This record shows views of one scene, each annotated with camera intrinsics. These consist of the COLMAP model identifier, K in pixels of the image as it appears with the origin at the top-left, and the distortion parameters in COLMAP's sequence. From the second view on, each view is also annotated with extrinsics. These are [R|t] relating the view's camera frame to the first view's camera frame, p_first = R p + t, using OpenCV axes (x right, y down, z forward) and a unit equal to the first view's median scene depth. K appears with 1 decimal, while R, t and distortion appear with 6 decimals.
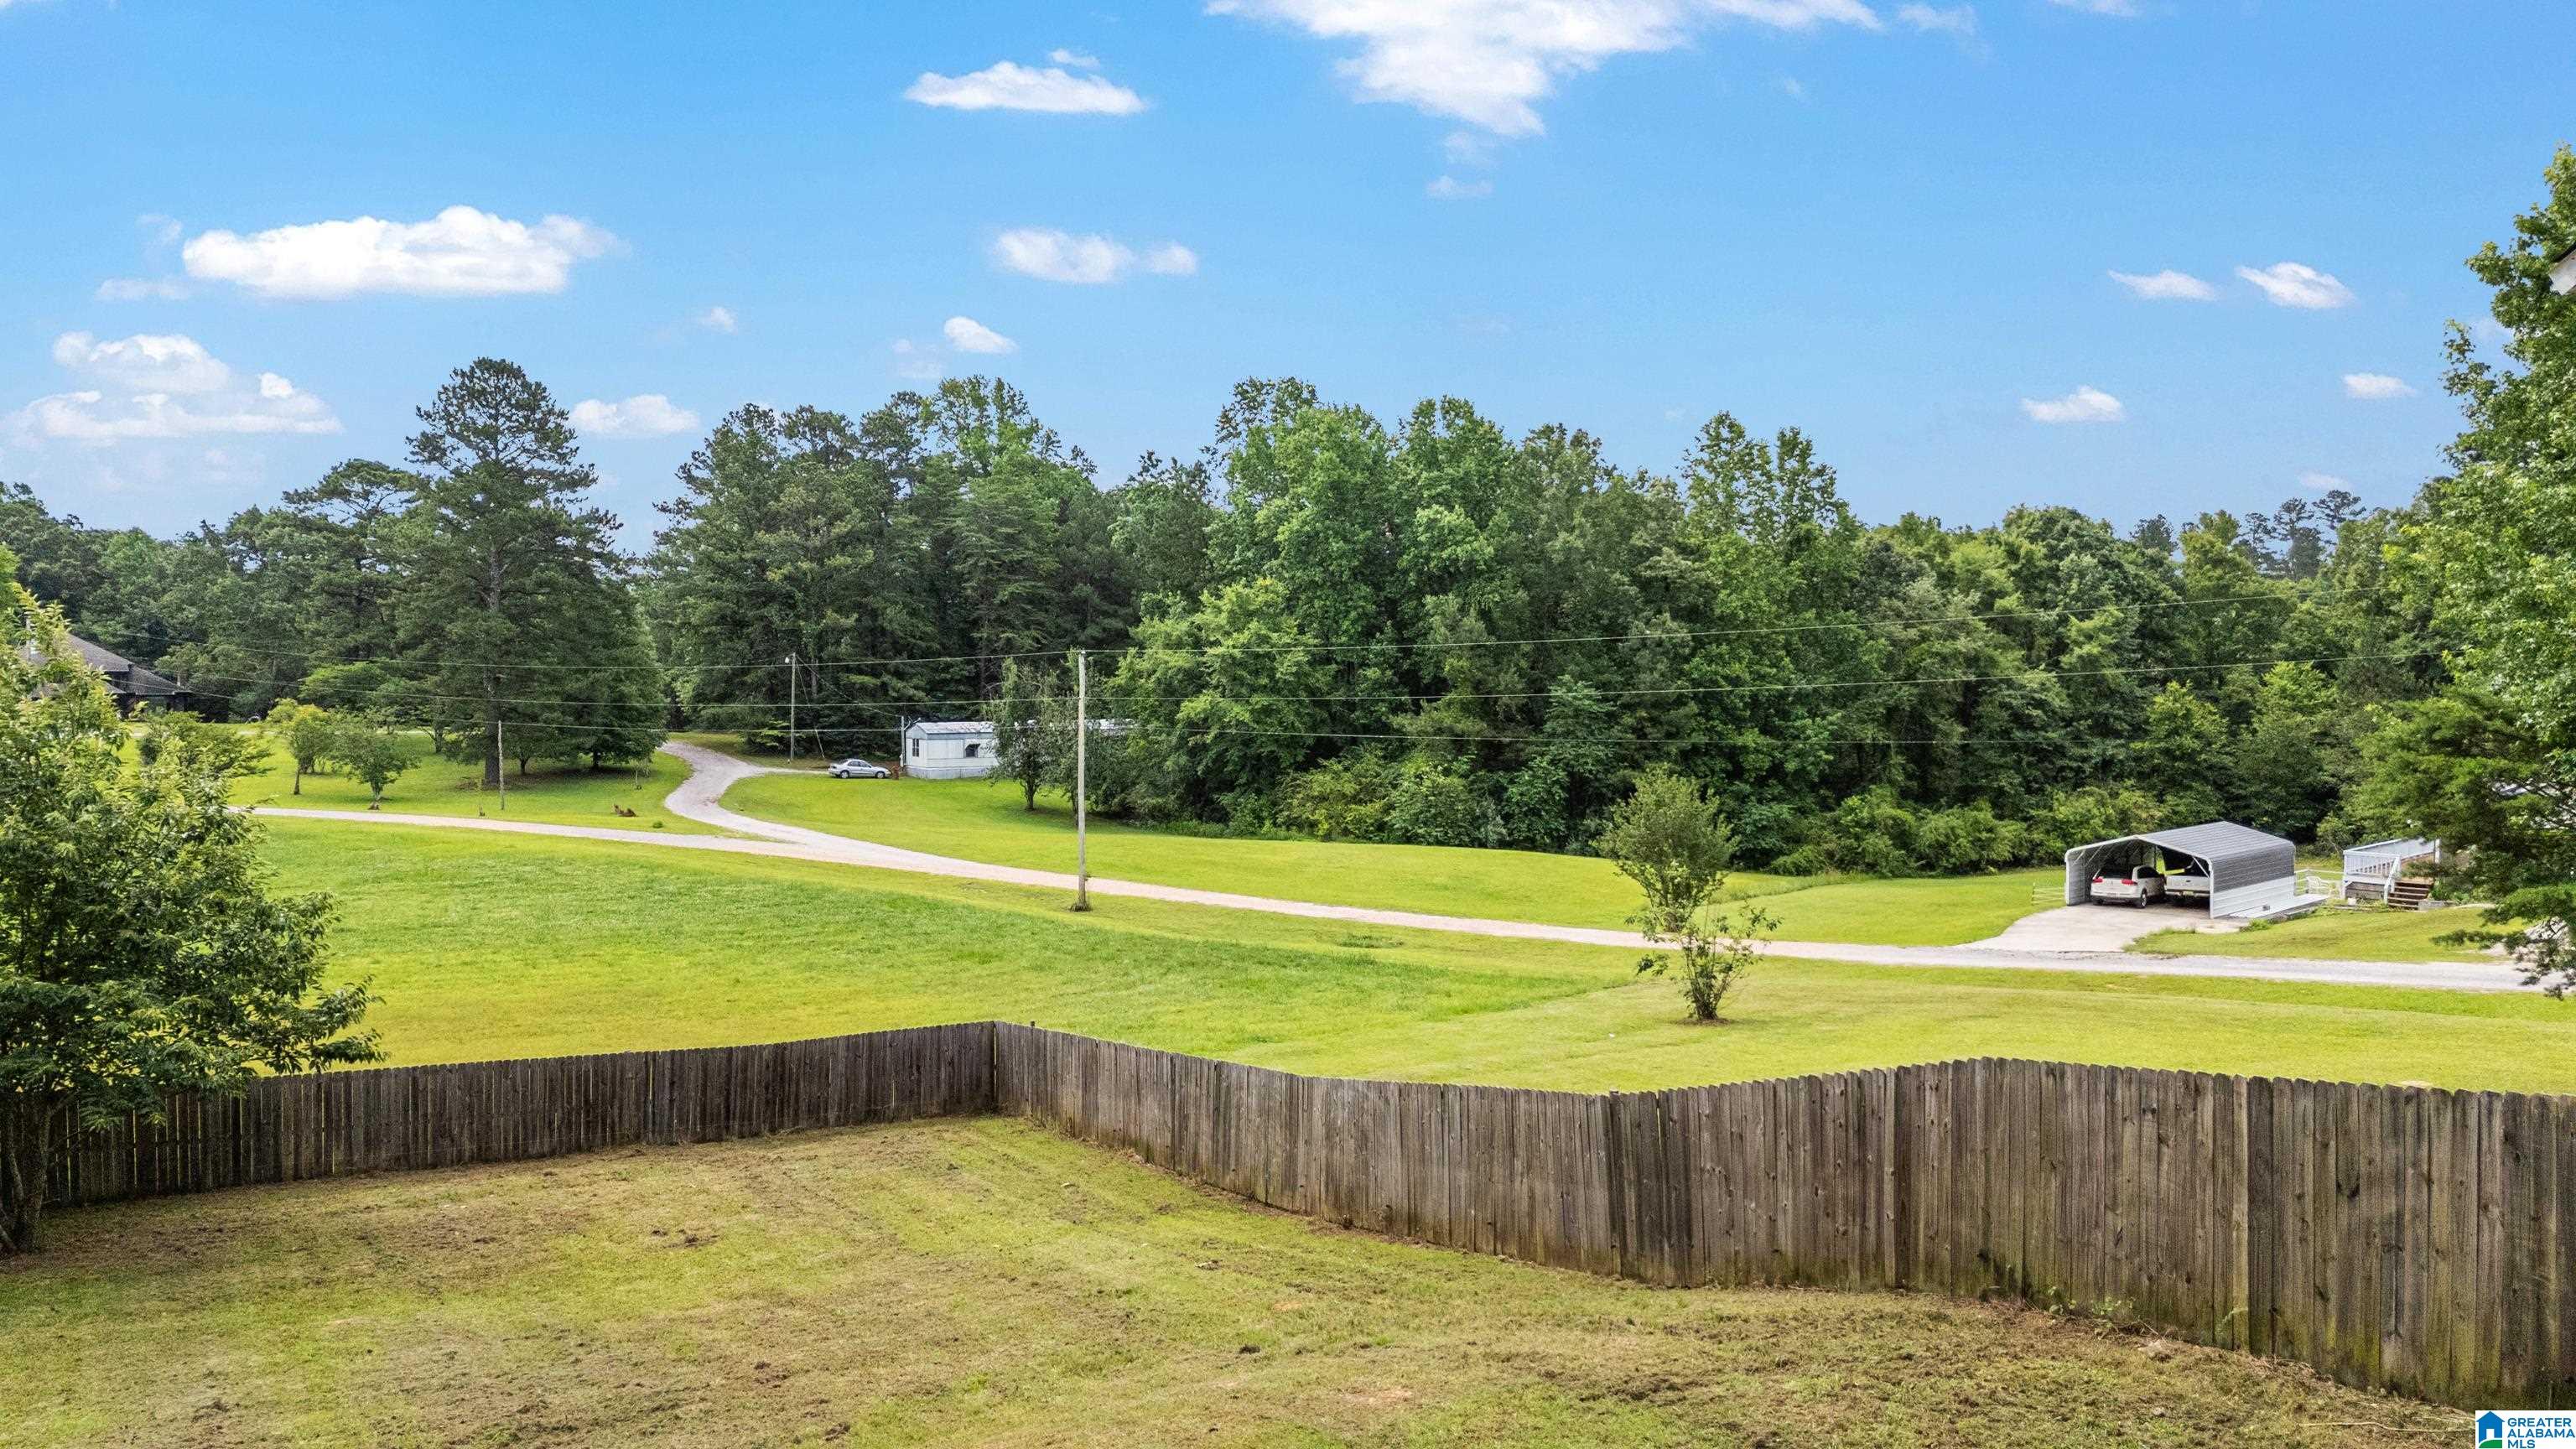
lens RADIAL K [[1896.3, 0, 1280.4], [0, 1896.3, 721.3], [0, 0, 1]] dist [0.001671, -0.001840]
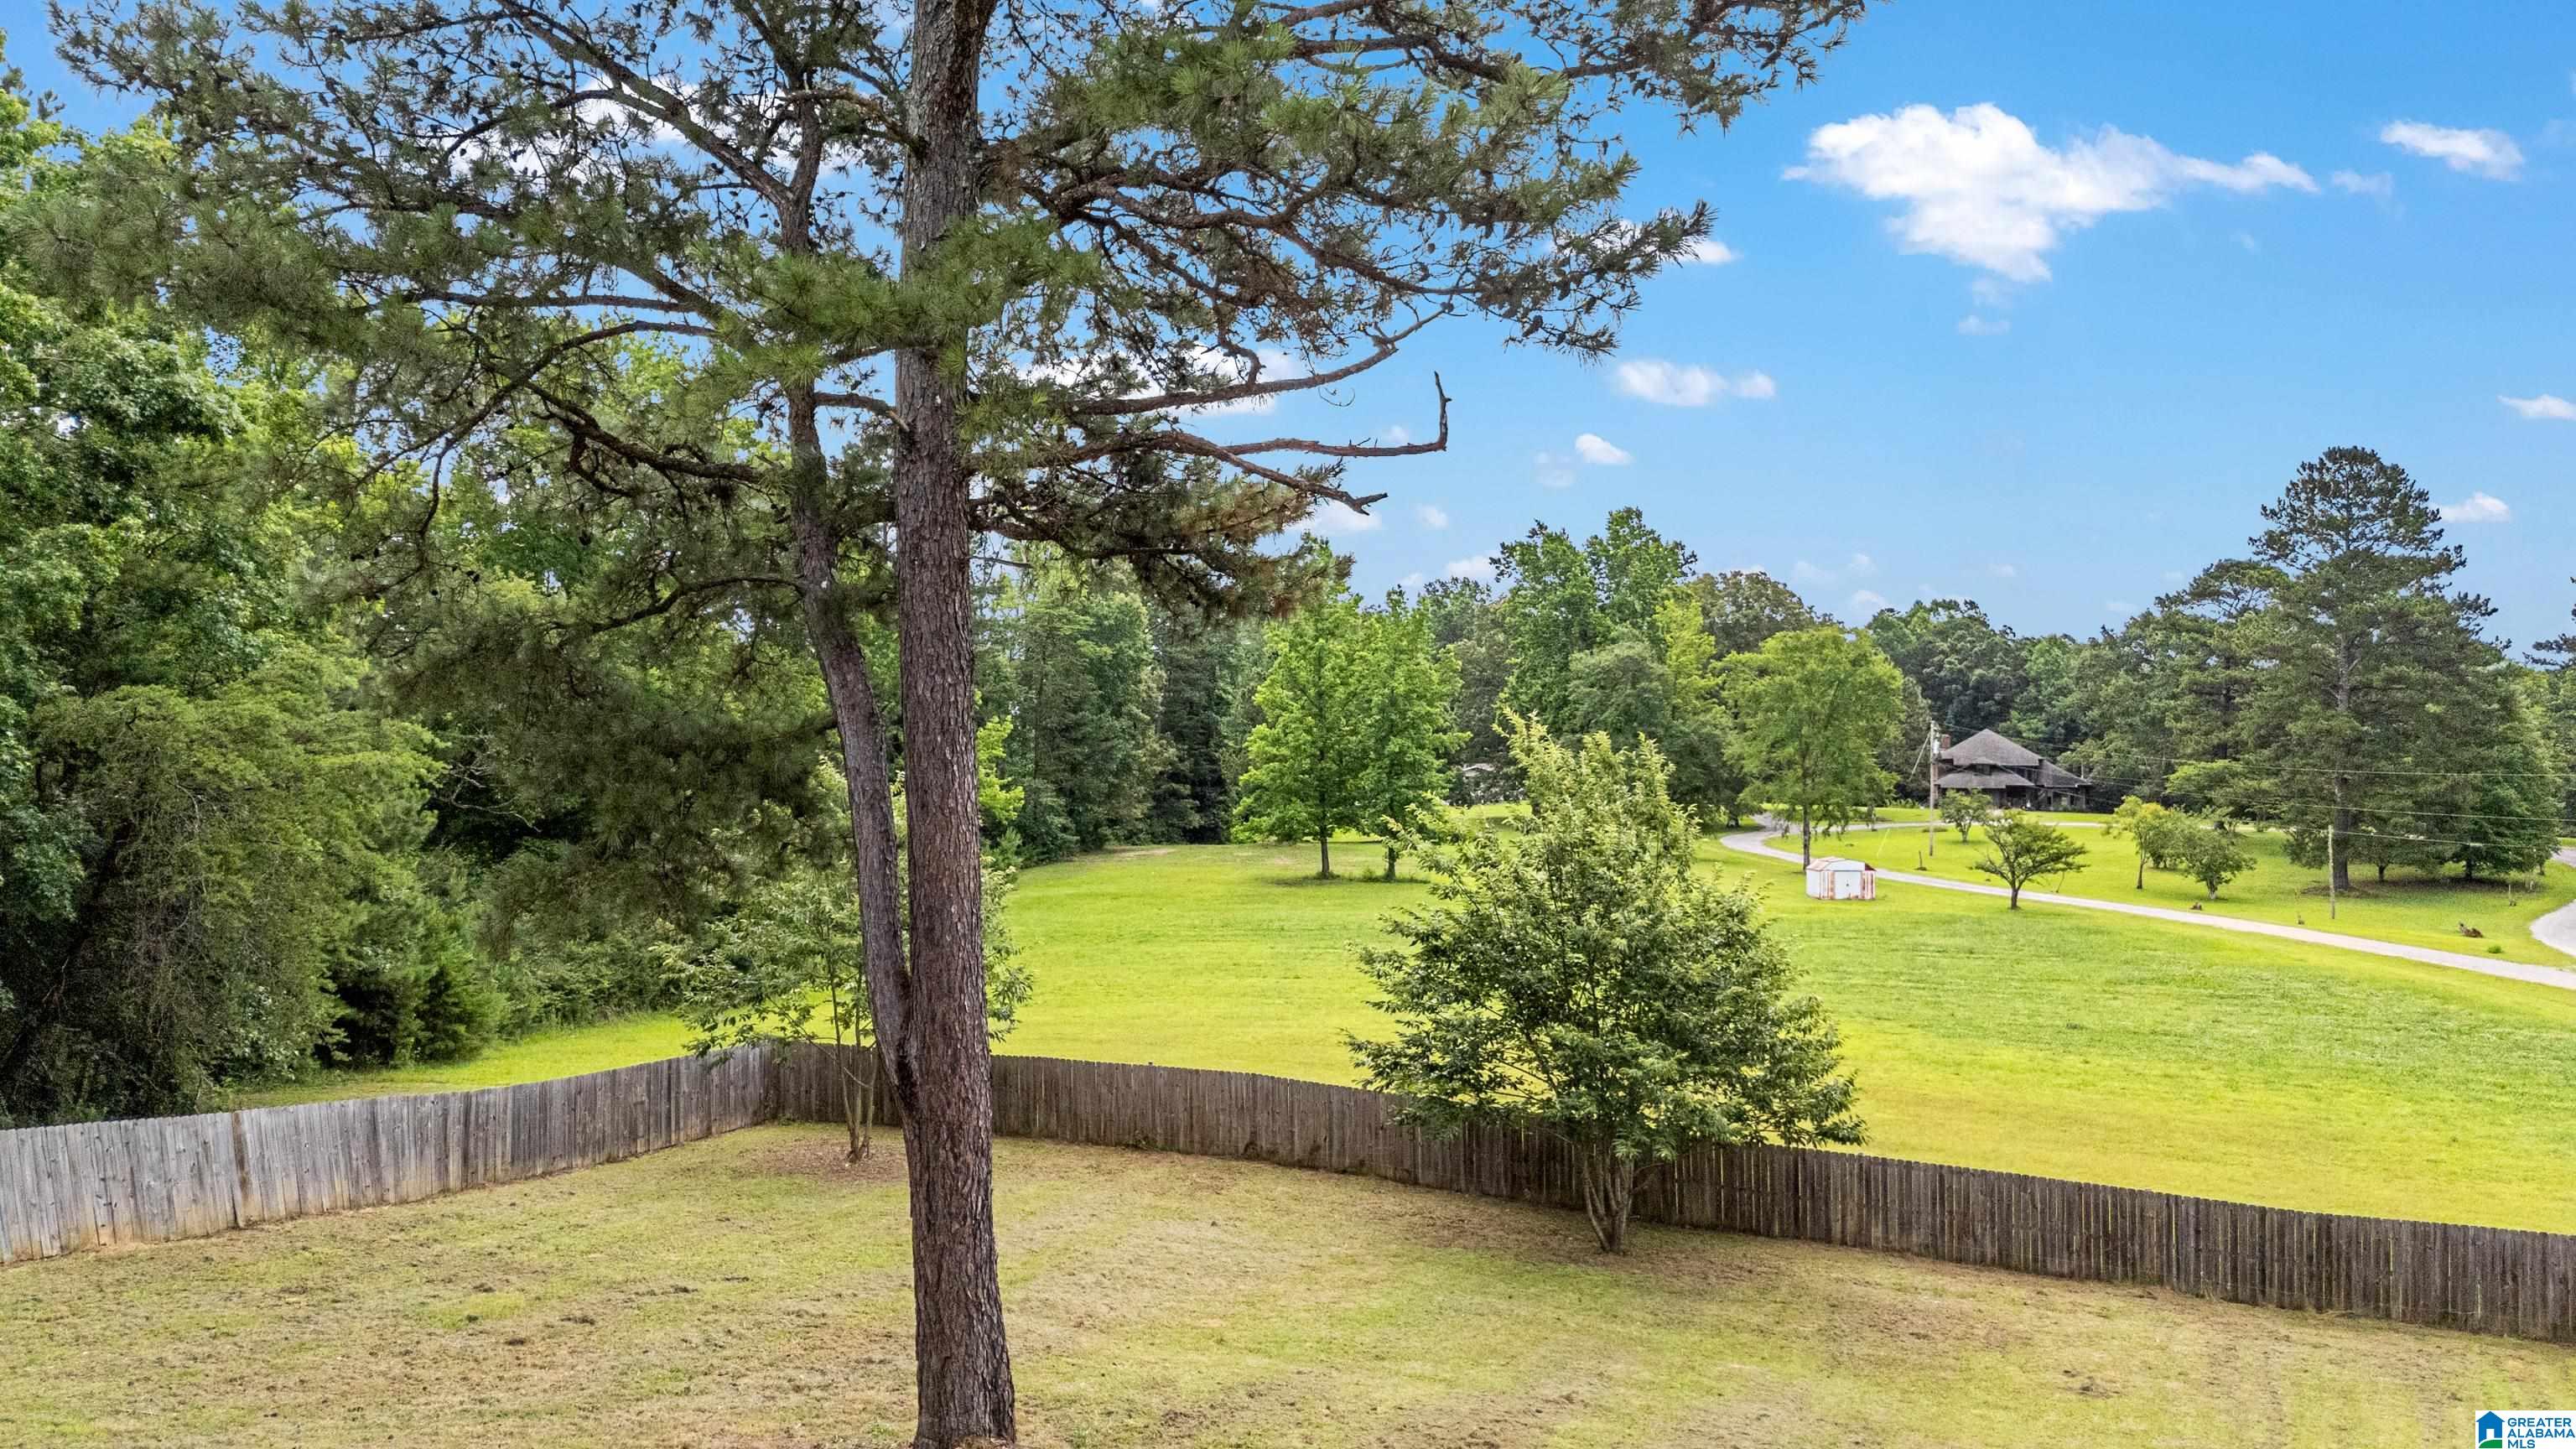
lens RADIAL K [[1896.3, 0, 1280.4], [0, 1896.3, 721.3], [0, 0, 1]] dist [0.001671, -0.001840]
pose [[0.544895, -0.011523, -0.838425, 0.095540], [-0.022527, 0.999343, -0.028375, -0.012607], [0.838201, 0.034349, 0.544278, 0.028647]]
